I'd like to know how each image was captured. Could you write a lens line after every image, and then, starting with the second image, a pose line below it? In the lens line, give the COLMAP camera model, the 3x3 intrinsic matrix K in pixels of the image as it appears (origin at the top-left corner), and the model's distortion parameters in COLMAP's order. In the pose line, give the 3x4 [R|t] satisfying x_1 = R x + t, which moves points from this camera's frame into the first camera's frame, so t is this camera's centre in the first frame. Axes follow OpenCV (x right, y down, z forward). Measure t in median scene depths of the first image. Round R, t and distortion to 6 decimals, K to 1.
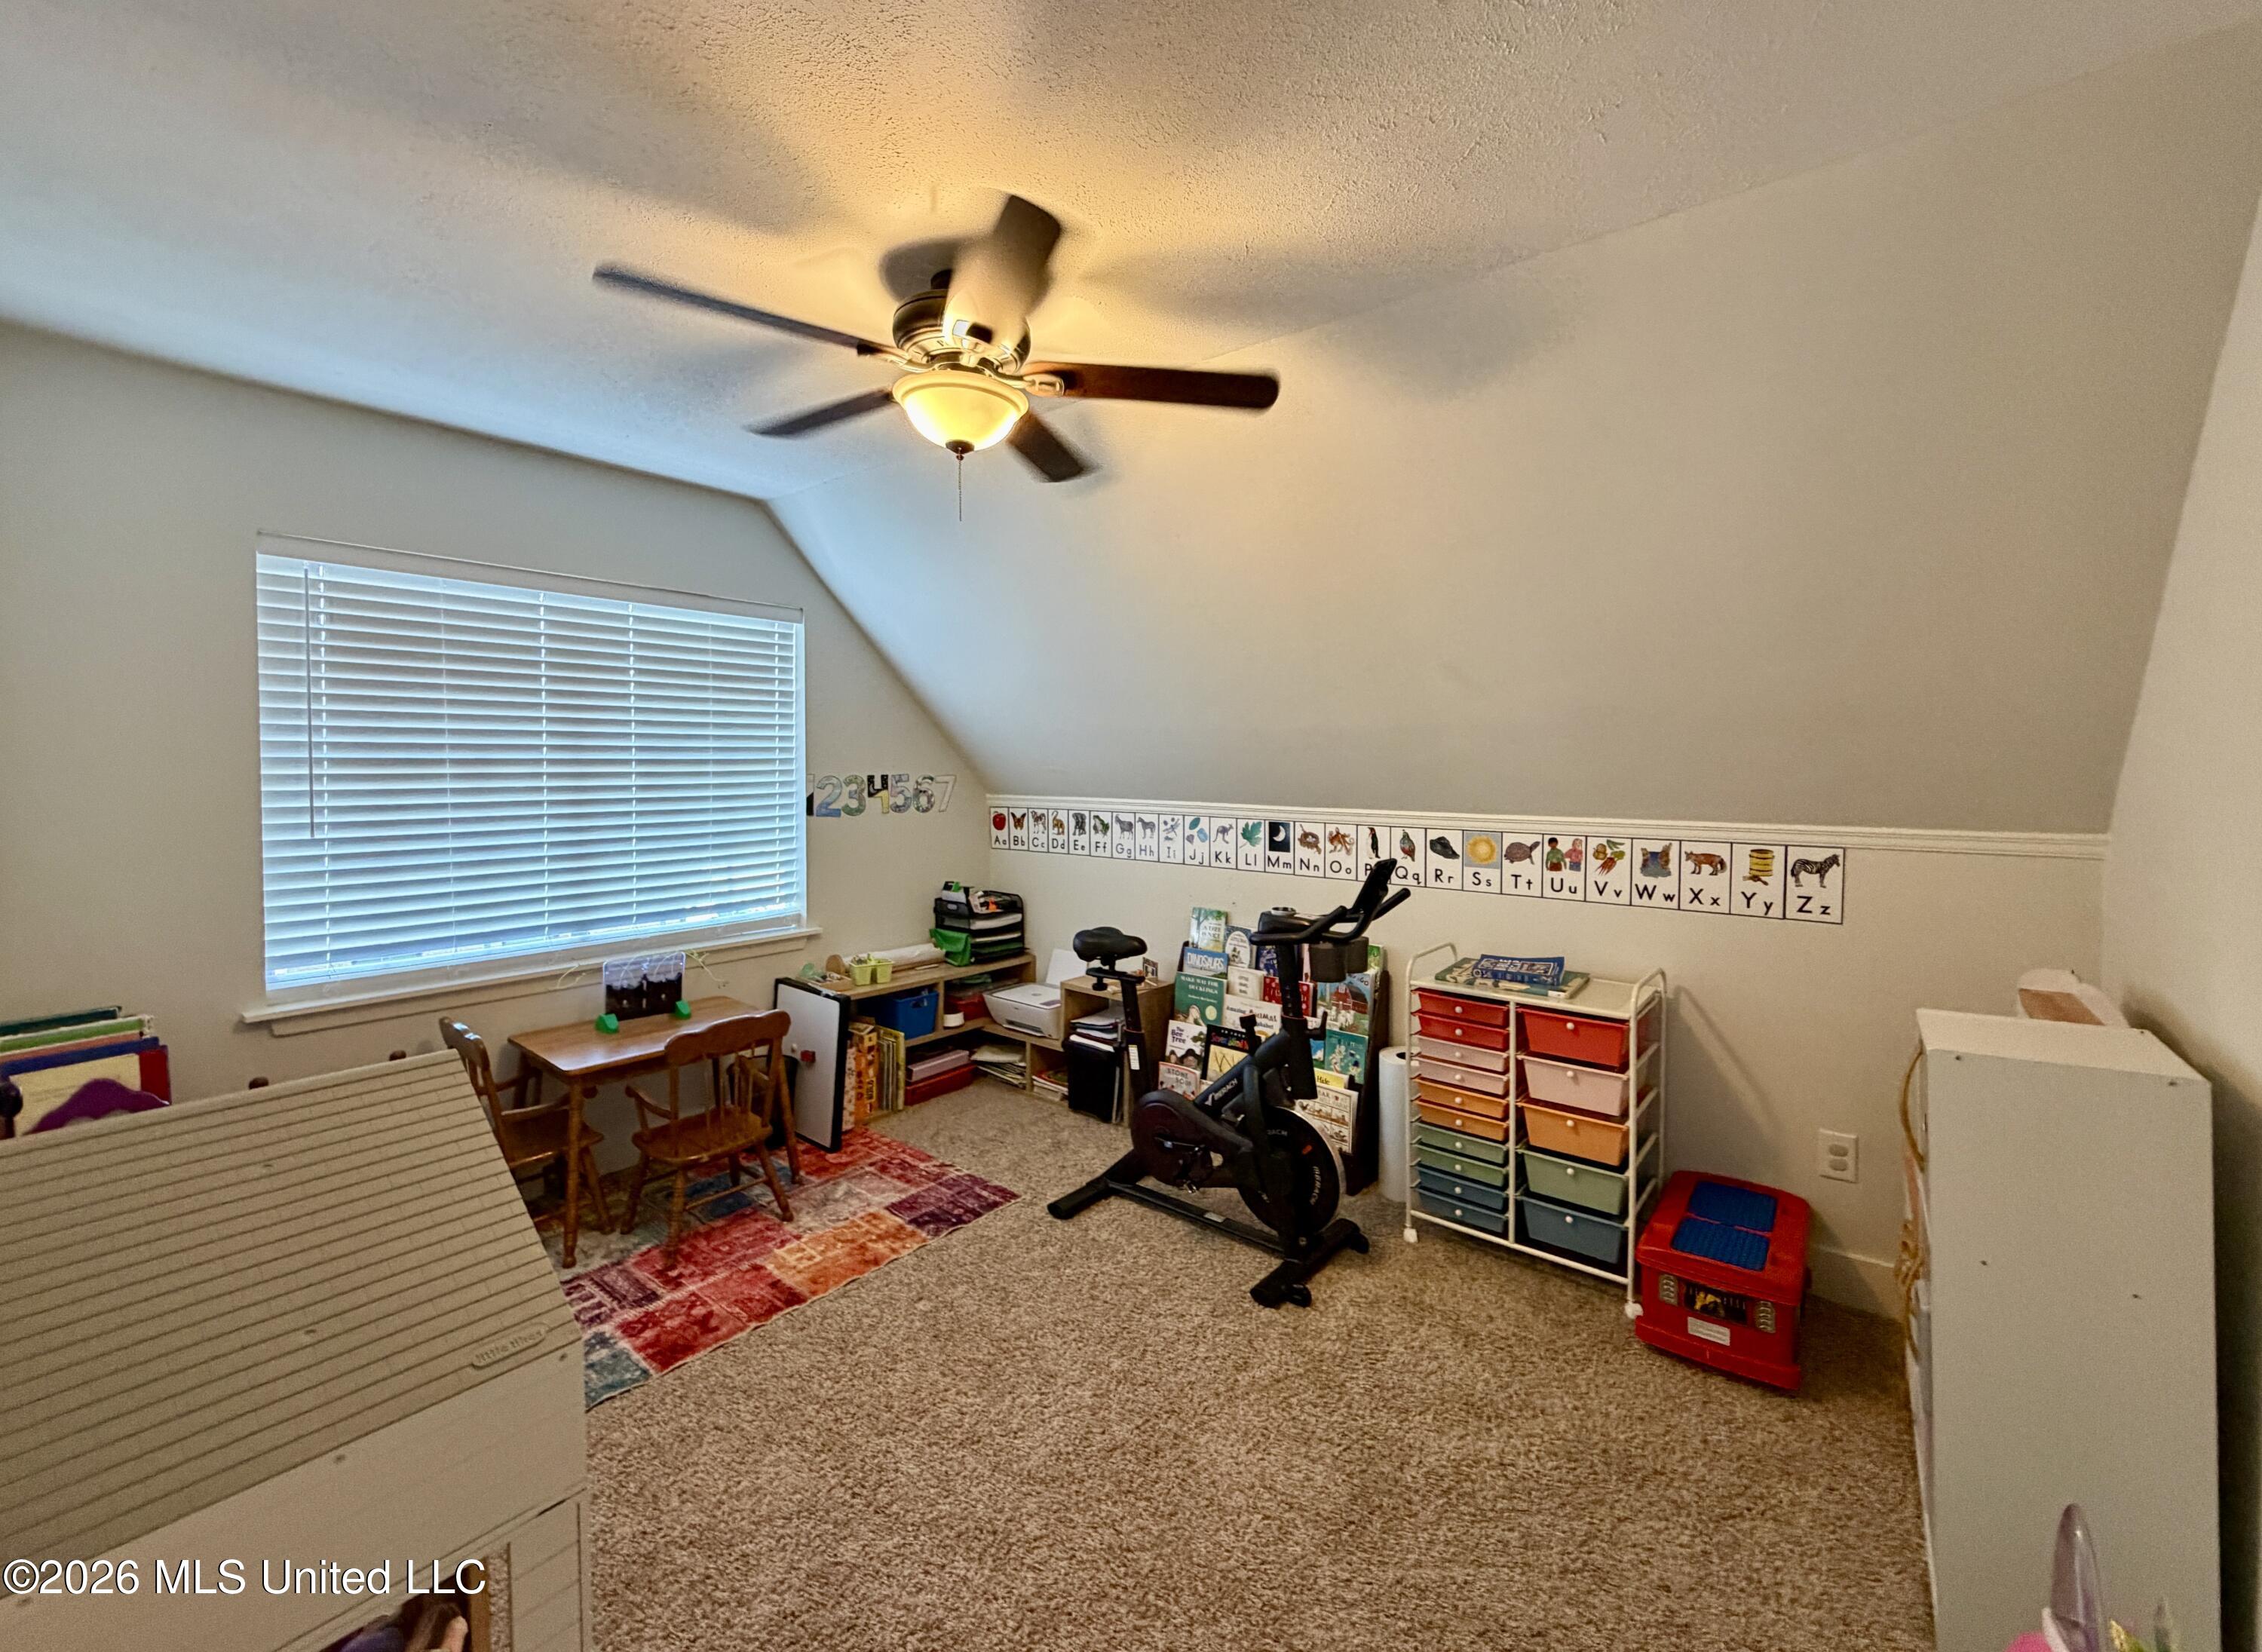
lens RADIAL K [[885.4, 0, 1147.7], [0, 885.4, 797.8], [0, 0, 1]] dist [-0.000020, -0.000121]
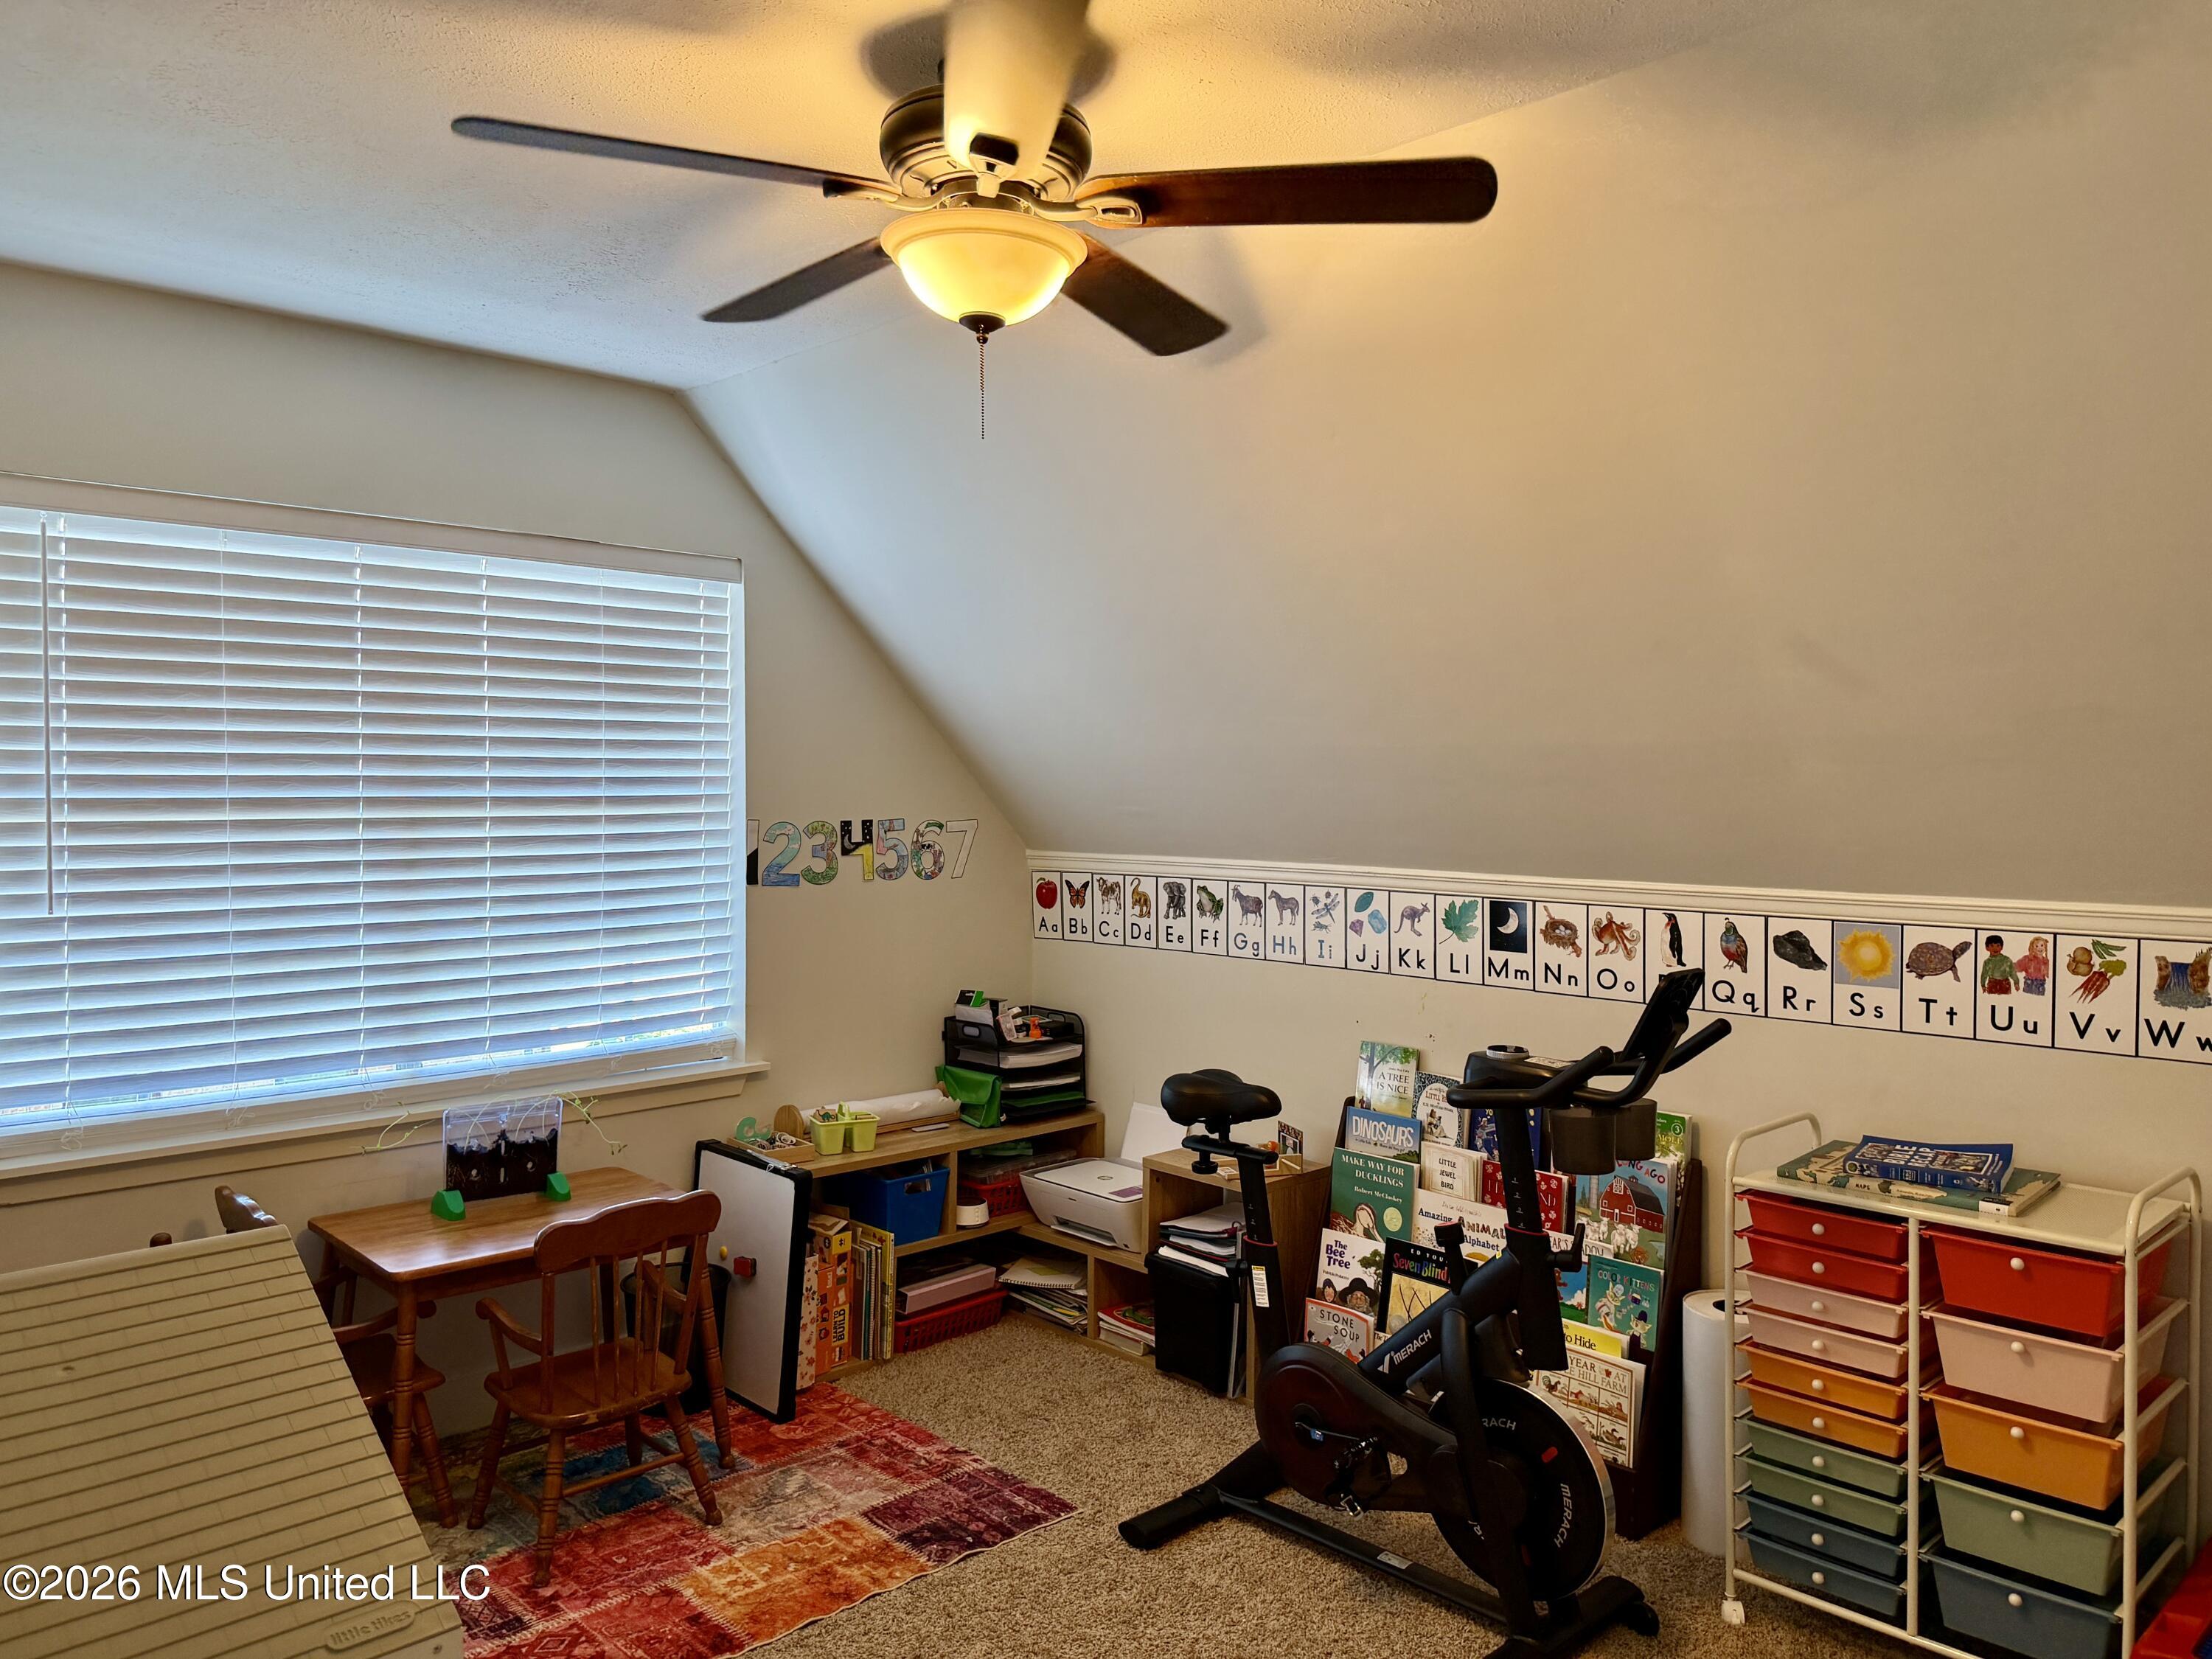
lens RADIAL K [[1564.7, 0, 1106.0], [0, 1564.7, 829.5], [0, 0, 1]] dist [0.124061, -0.185211]
pose [[0.991091, 0.002287, -0.133167, 0.023365], [-0.003231, 0.999971, -0.006873, -0.014005], [0.133148, 0.007242, 0.991070, -0.097098]]
